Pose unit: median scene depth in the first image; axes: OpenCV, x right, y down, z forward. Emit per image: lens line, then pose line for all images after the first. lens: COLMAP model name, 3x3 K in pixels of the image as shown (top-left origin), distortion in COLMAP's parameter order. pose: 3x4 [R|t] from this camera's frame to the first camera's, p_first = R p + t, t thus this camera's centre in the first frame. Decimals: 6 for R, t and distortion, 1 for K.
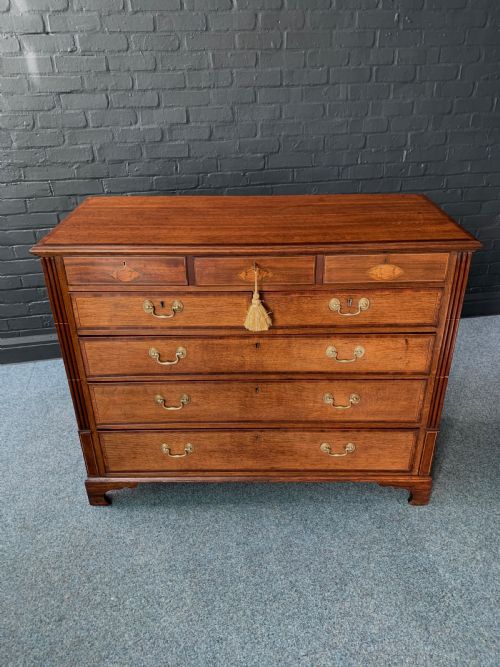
lens RADIAL K [[510.8, 0, 248.4], [0, 510.8, 328.2], [0, 0, 1]] dist [0.016185, -0.017447]
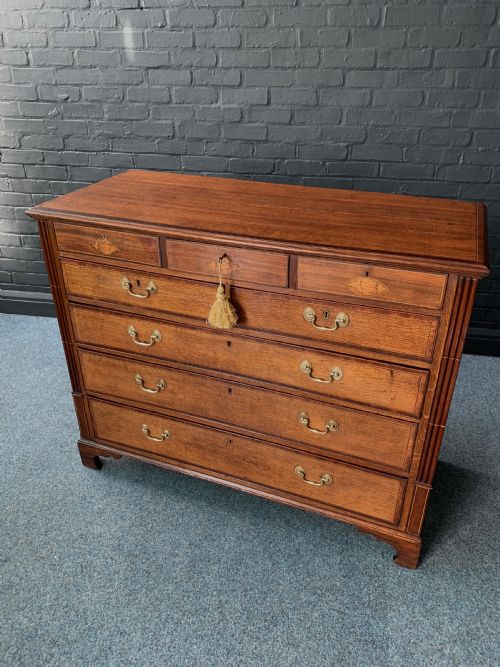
lens RADIAL K [[510.8, 0, 249.9], [0, 510.8, 328.5], [0, 0, 1]] dist [0.016185, -0.017447]
pose [[0.936392, 0.184207, -0.298725, 0.306316], [-0.179011, 0.982821, 0.044918, -0.039282], [0.301868, 0.011414, 0.953281, 0.121769]]
